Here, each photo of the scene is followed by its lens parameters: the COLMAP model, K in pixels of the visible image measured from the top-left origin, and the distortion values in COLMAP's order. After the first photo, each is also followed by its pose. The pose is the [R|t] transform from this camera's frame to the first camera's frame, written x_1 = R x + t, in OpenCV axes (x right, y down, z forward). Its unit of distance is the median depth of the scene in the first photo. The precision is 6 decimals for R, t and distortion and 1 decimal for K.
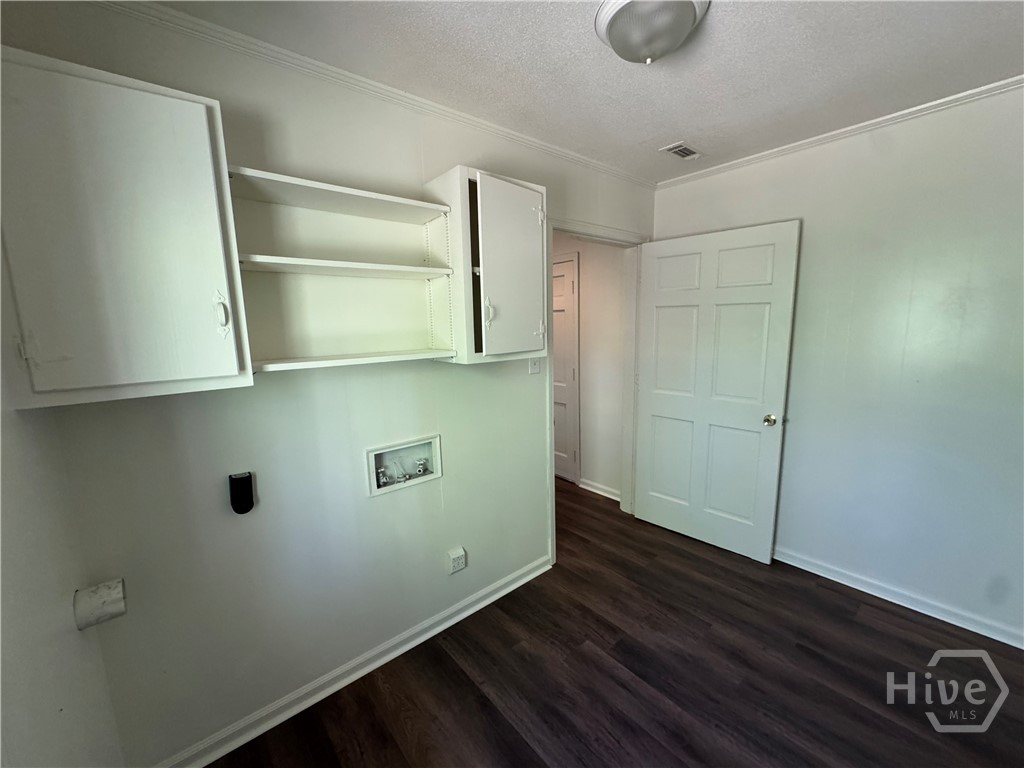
lens RADIAL K [[408.2, 0, 514.7], [0, 408.2, 381.3], [0, 0, 1]] dist [-0.007169, -0.000500]
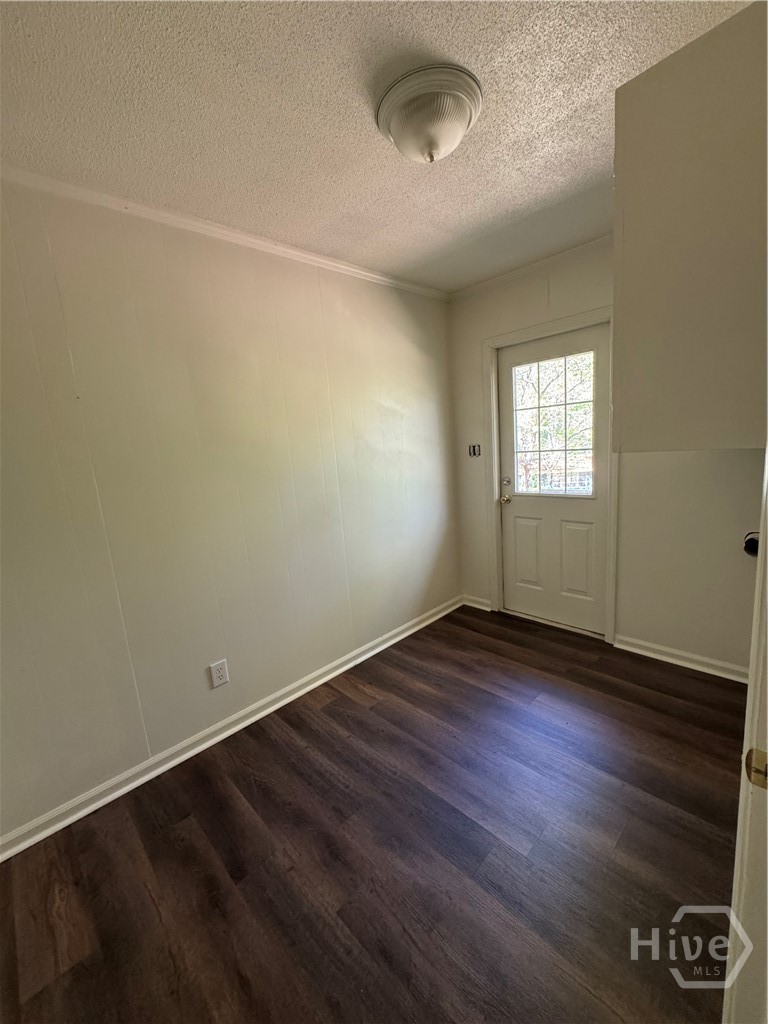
lens RADIAL K [[408.2, 0, 381.2], [0, 408.2, 507.5], [0, 0, 1]] dist [-0.007169, -0.000500]
pose [[-0.993025, 0.113189, -0.033023, 0.421835], [0.098057, 0.948317, 0.301796, -0.199983], [0.065477, 0.296452, -0.952801, 1.624469]]
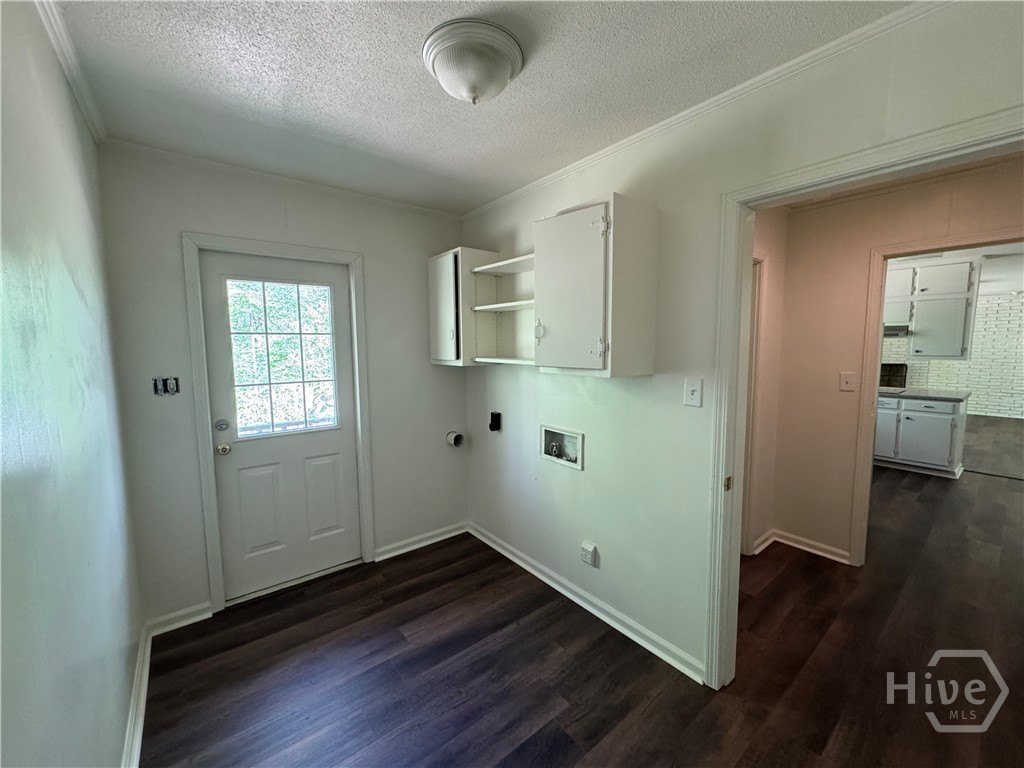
lens RADIAL K [[408.2, 0, 508.3], [0, 408.2, 379.9], [0, 0, 1]] dist [-0.007169, -0.000500]
pose [[-0.043506, 0.113554, -0.992579, 1.061067], [-0.132861, 0.984037, 0.118401, -0.144255], [0.990179, 0.137026, -0.027725, 0.875895]]
